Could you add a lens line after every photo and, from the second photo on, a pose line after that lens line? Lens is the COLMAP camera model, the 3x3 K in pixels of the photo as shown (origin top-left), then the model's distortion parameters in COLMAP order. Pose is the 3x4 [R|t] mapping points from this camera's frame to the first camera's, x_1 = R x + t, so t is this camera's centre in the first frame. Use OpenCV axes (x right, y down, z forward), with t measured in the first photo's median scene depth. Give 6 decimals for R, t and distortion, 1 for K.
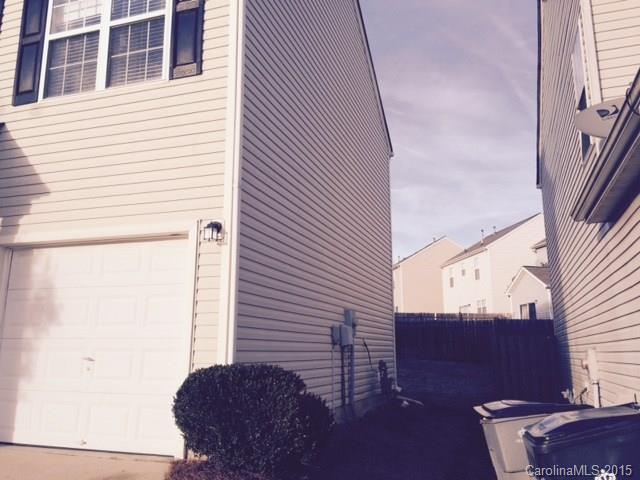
lens RADIAL K [[540.1, 0, 320.0], [0, 540.1, 240.0], [0, 0, 1]] dist [0.024358, -0.006989]
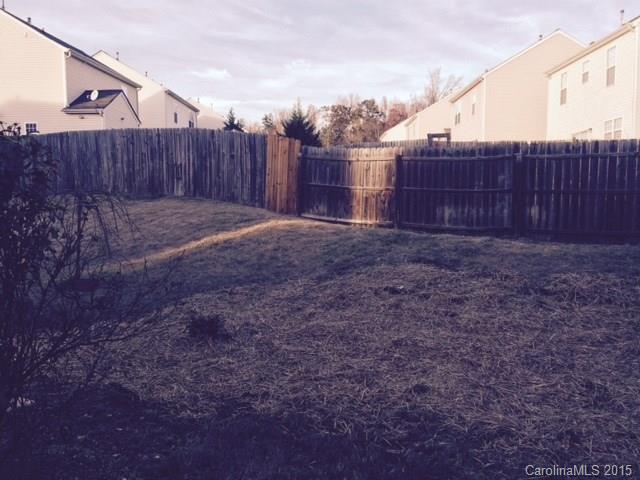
lens RADIAL K [[540.1, 0, 320.0], [0, 540.1, 240.0], [0, 0, 1]] dist [0.024358, -0.006989]
pose [[0.984899, 0.009805, -0.172852, 0.496817], [0.038530, 0.960944, 0.274048, 0.362217], [0.168788, -0.276569, 0.946055, 2.020176]]
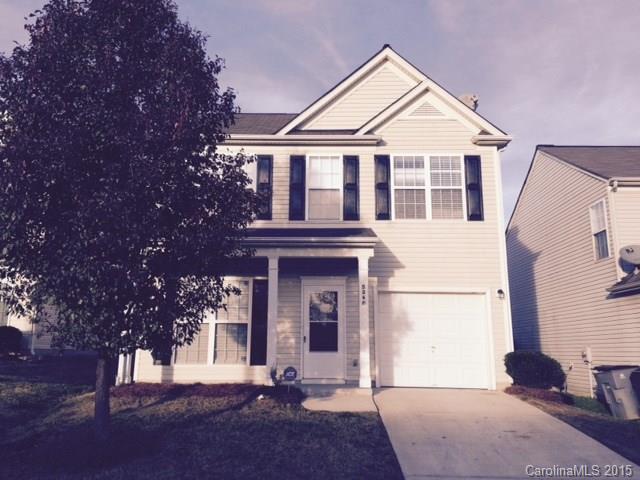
lens RADIAL K [[540.1, 0, 320.0], [0, 540.1, 240.0], [0, 0, 1]] dist [0.024358, -0.006989]
pose [[0.950953, 0.067633, 0.301851, -1.379134], [-0.067682, 0.997654, -0.010310, -0.141695], [-0.301840, -0.010625, 0.953299, -0.837738]]
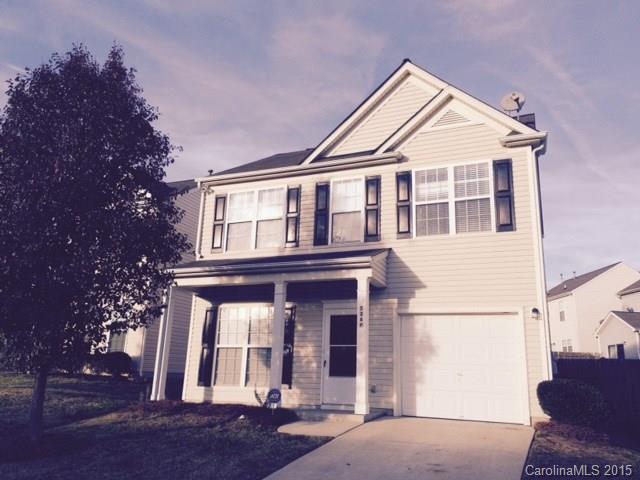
lens RADIAL K [[540.1, 0, 320.0], [0, 540.1, 240.0], [0, 0, 1]] dist [0.024358, -0.006989]
pose [[0.996634, 0.009395, -0.081444, -0.691370], [-0.014019, 0.998311, -0.056383, -0.135096], [0.080776, 0.057335, 0.995082, -0.926846]]
